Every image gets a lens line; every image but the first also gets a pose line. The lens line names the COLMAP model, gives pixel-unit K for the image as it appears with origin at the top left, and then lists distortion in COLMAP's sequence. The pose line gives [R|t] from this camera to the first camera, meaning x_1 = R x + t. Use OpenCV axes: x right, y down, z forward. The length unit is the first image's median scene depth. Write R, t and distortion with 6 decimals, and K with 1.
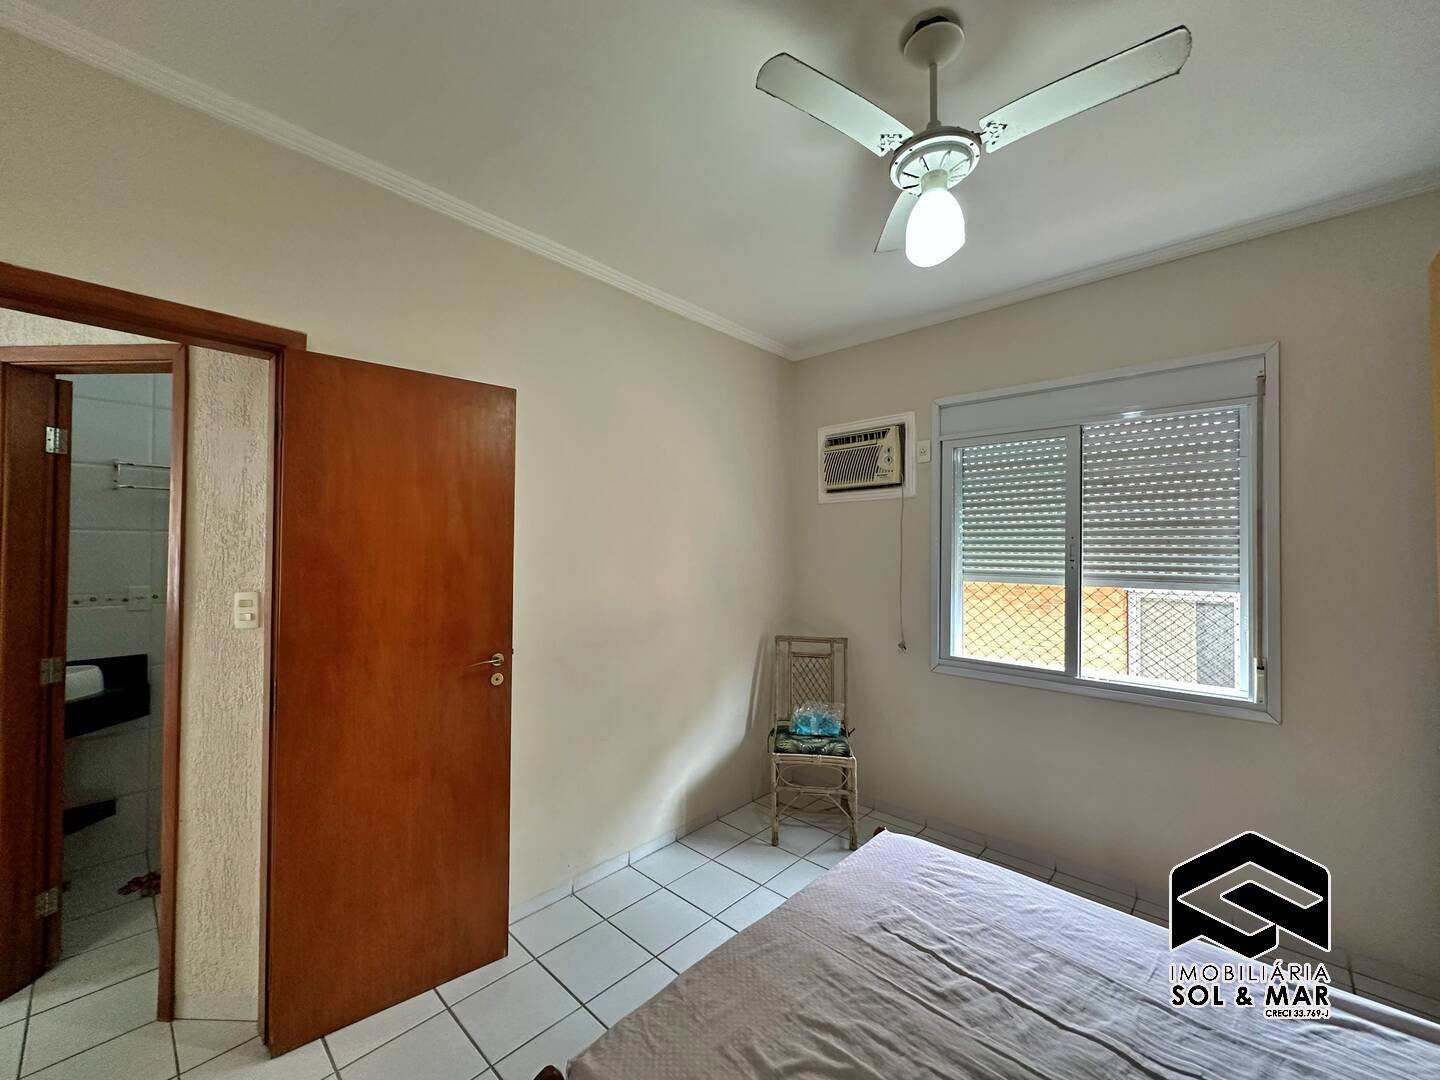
lens RADIAL K [[575.9, 0, 722.3], [0, 575.9, 539.0], [0, 0, 1]] dist [0.000426, 0.000510]
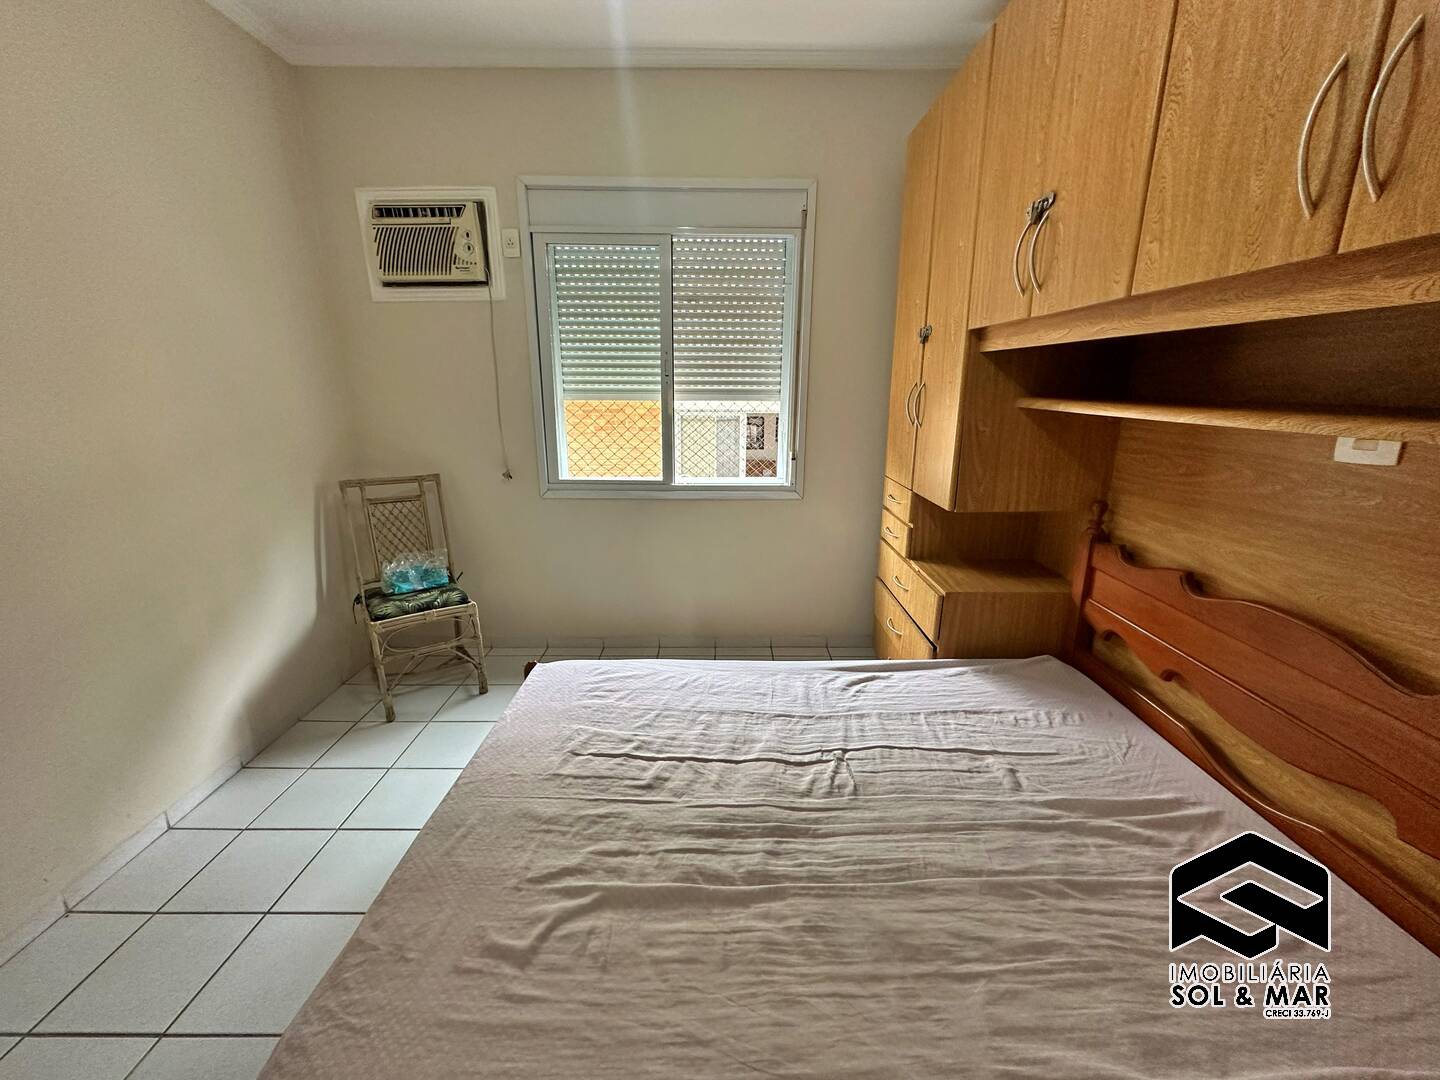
lens RADIAL K [[575.9, 0, 722.3], [0, 575.9, 539.0], [0, 0, 1]] dist [0.000426, 0.000510]
pose [[0.731509, -0.183829, 0.656584, -0.062129], [-0.010881, 0.959700, 0.280817, 0.025586], [-0.681745, -0.212565, 0.700028, 0.121694]]
